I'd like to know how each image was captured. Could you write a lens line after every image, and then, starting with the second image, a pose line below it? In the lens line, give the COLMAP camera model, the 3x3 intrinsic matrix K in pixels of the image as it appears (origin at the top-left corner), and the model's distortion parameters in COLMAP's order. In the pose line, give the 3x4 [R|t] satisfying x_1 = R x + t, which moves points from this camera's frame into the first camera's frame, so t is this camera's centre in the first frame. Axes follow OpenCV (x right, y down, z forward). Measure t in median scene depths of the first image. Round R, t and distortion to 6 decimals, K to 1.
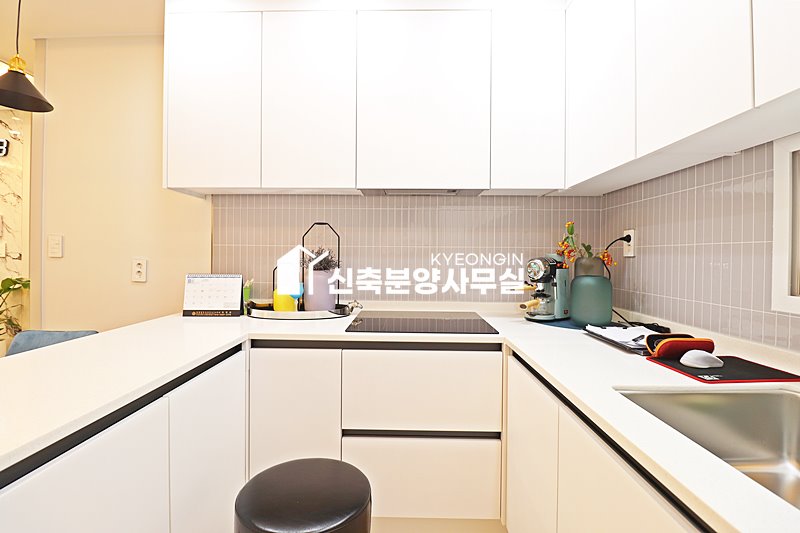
lens RADIAL K [[374.3, 0, 401.8], [0, 374.3, 258.2], [0, 0, 1]] dist [-0.002477, -0.011339]
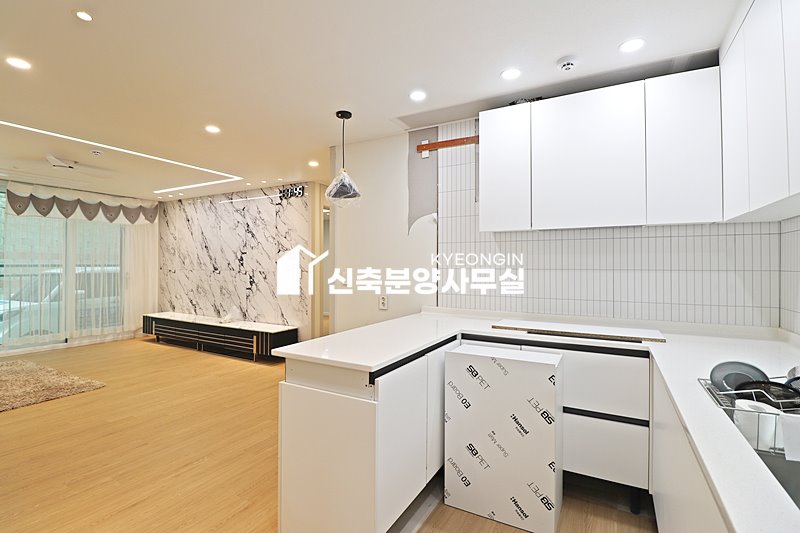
lens RADIAL K [[376.0, 0, 399.2], [0, 376.0, 260.6], [0, 0, 1]] dist [-0.000600, -0.014089]
pose [[0.882105, -0.010159, -0.470943, 0.114437], [0.000422, 0.999784, -0.020777, -0.053692], [0.471053, 0.018129, 0.881919, -0.514044]]
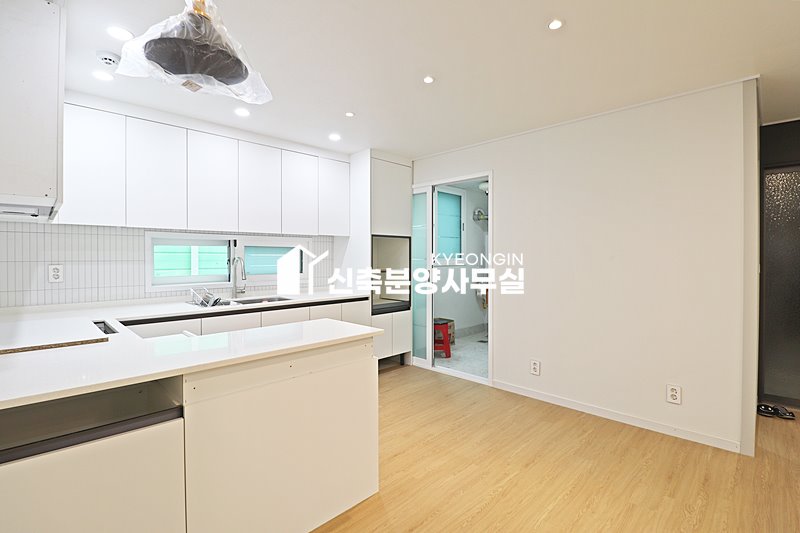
lens RADIAL K [[374.3, 0, 401.8], [0, 374.3, 258.2], [0, 0, 1]] dist [-0.002477, -0.011339]
pose [[-0.721561, -0.011468, 0.692256, -1.739769], [-0.001002, 0.999879, 0.015519, -0.088375], [-0.692351, 0.010504, -0.721485, 1.238530]]
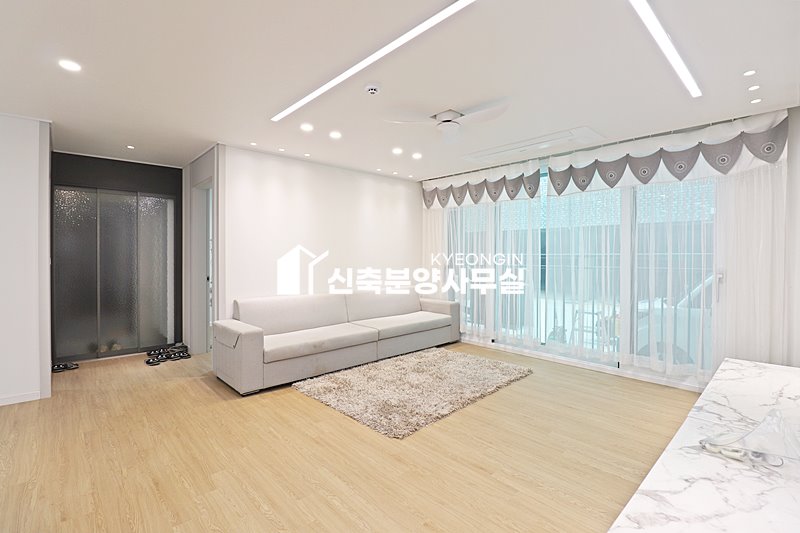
lens RADIAL K [[371.0, 0, 399.7], [0, 371.0, 256.2], [0, 0, 1]] dist [-0.001542, -0.010893]
pose [[-0.721739, -0.004951, -0.692148, -1.737288], [-0.010827, 0.999933, 0.004138, -0.074801], [0.692081, 0.010481, -0.721744, 2.025308]]
